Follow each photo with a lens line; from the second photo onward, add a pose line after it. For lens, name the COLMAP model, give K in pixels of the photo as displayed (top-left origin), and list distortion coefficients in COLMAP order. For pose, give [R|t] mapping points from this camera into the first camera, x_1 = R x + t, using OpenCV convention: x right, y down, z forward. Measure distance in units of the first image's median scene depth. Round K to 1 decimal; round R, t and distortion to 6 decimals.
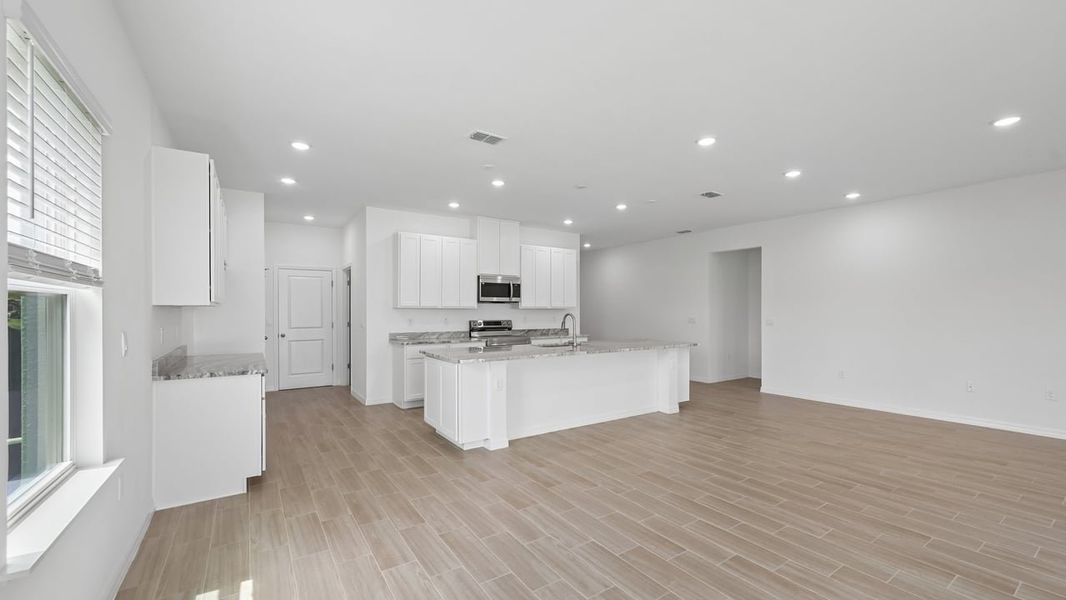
lens RADIAL K [[422.8, 0, 536.9], [0, 422.8, 309.5], [0, 0, 1]] dist [-0.001382, -0.000601]
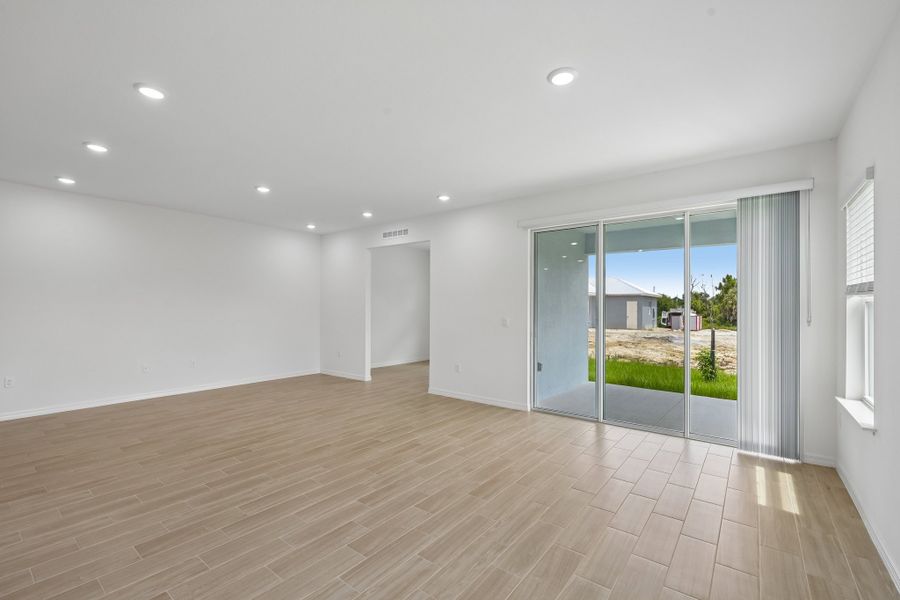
lens RADIAL K [[390.7, 0, 453.6], [0, 390.7, 302.6], [0, 0, 1]] dist [-0.002267, -0.000320]
pose [[-0.304592, 0.008589, 0.952444, -0.547230], [-0.004462, 0.999936, -0.010444, -0.001576], [-0.952472, -0.007431, -0.304534, 0.805565]]
